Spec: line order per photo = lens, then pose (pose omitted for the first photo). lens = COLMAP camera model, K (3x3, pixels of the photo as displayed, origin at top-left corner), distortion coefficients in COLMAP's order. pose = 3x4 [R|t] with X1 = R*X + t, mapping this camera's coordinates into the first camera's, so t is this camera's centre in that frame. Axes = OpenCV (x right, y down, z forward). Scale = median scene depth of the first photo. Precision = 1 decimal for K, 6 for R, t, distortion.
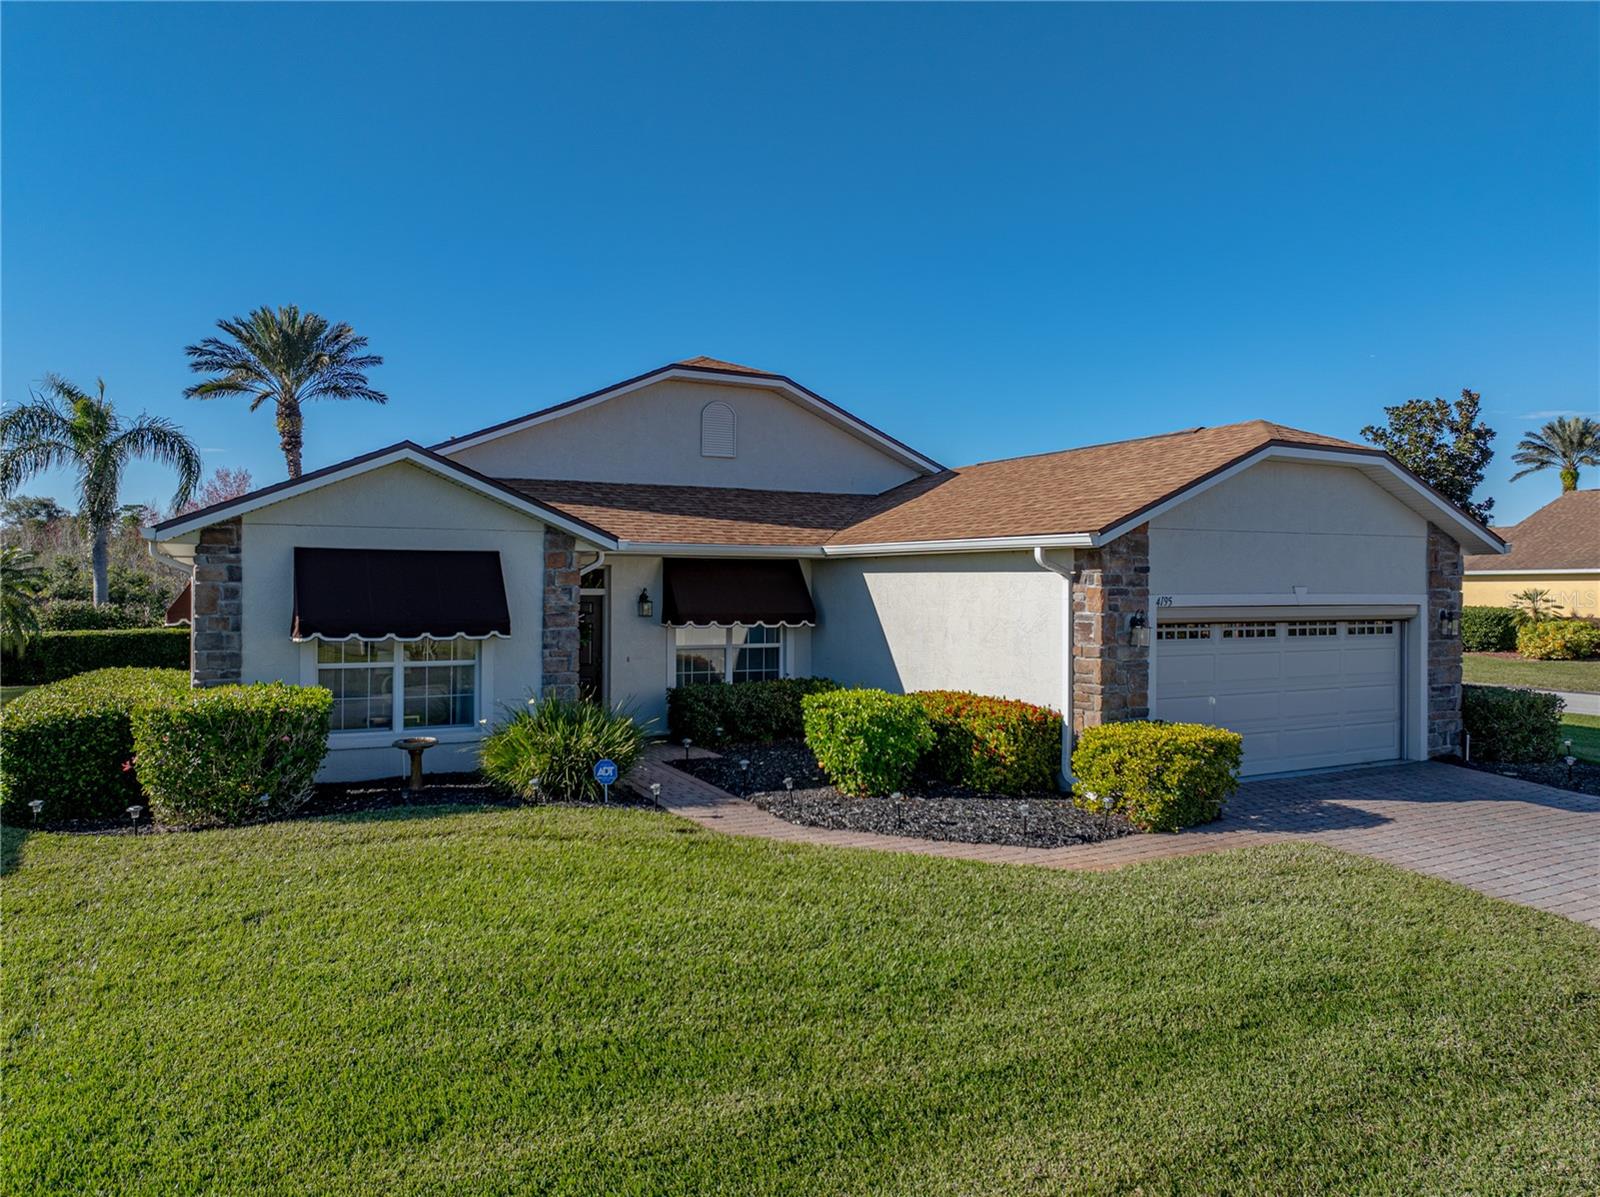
lens RADIAL K [[1142.3, 0, 801.7], [0, 1142.3, 600.8], [0, 0, 1]] dist [-0.020035, 0.012105]
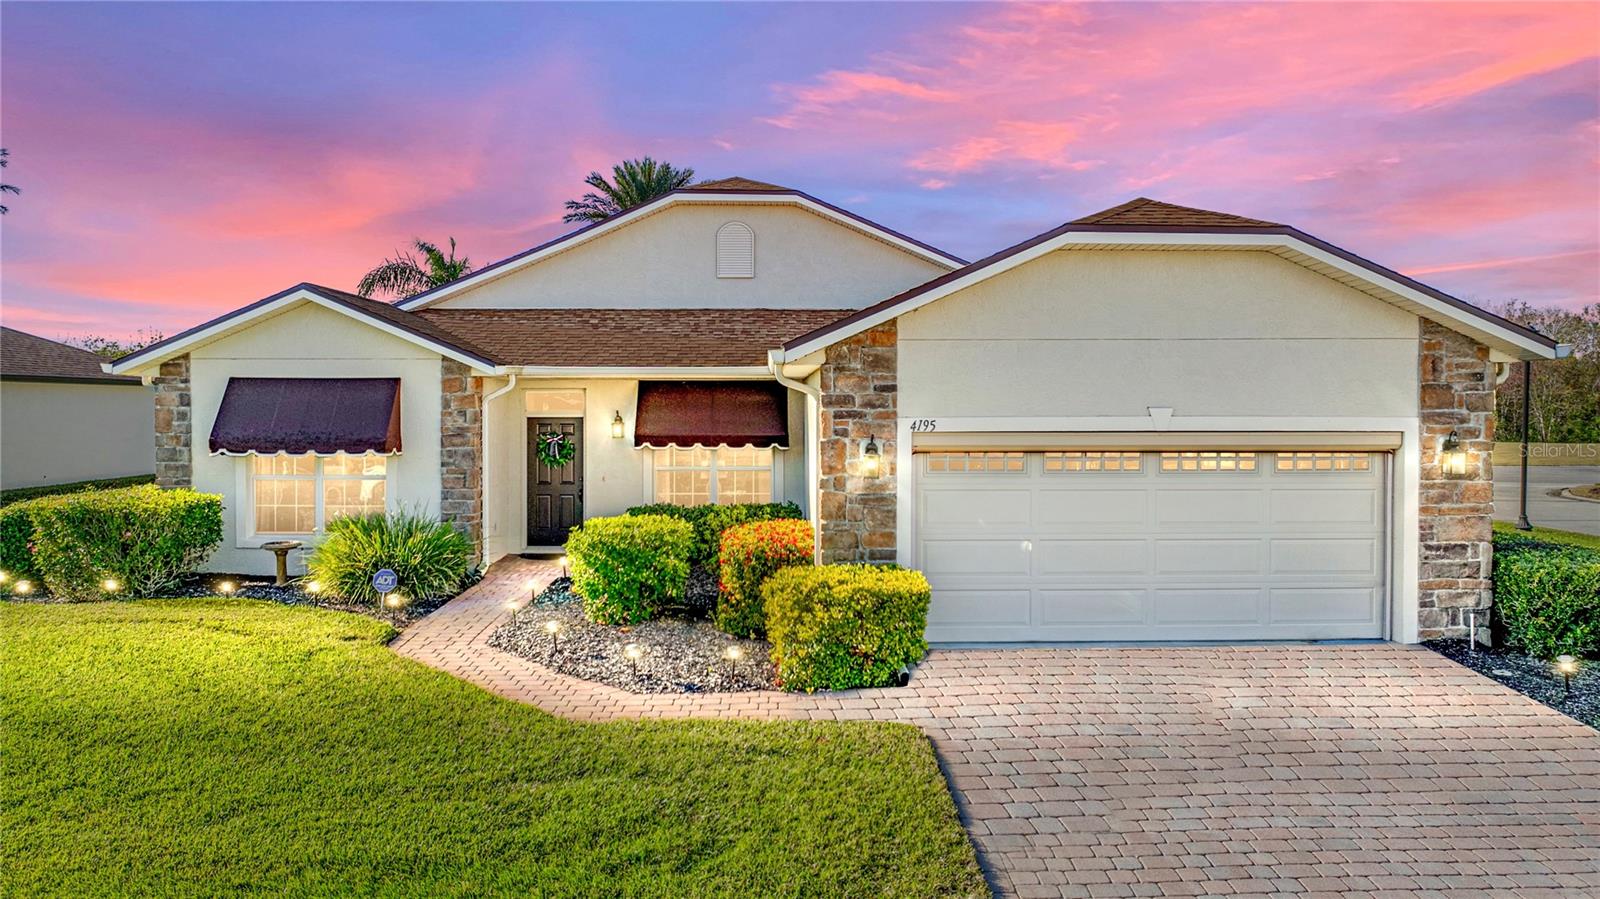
lens RADIAL K [[1141.1, 0, 800.0], [0, 1141.1, 441.9], [0, 0, 1]] dist [-0.012515, -0.001613]
pose [[0.891903, 0.010681, -0.452100, 0.626555], [-0.002513, 0.999823, 0.018662, -0.002938], [0.452219, -0.015509, 0.891772, 0.202357]]
